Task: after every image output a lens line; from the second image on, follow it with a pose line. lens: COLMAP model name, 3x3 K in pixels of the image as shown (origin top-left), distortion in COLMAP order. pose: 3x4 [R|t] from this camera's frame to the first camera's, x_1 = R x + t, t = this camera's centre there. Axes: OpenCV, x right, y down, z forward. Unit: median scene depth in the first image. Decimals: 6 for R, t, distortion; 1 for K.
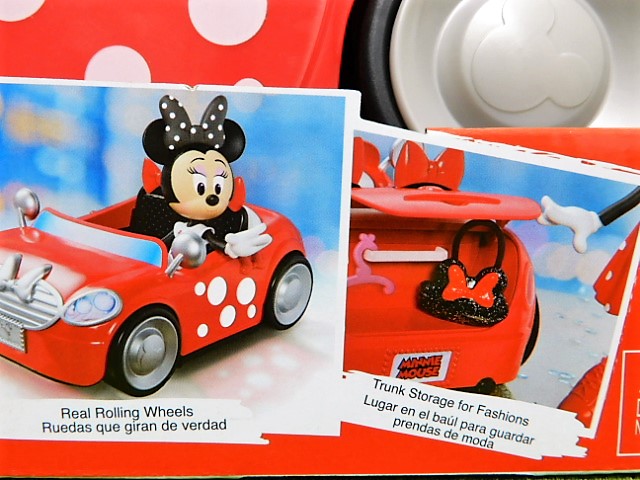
lens RADIAL K [[554.9, 0, 320.0], [0, 554.9, 240.0], [0, 0, 1]] dist [-0.000982, -0.006461]
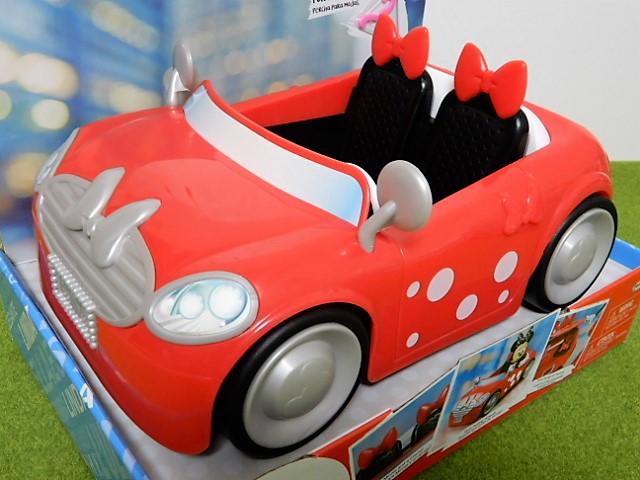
lens RADIAL K [[691.5, 0, 320.0], [0, 691.5, 240.0], [0, 0, 1]] dist [0.005123, -0.005632]
pose [[0.780920, -0.267725, 0.564347, -2.801468], [-0.044796, 0.877158, 0.478108, -2.206665], [-0.623023, -0.398645, 0.672997, -0.498441]]
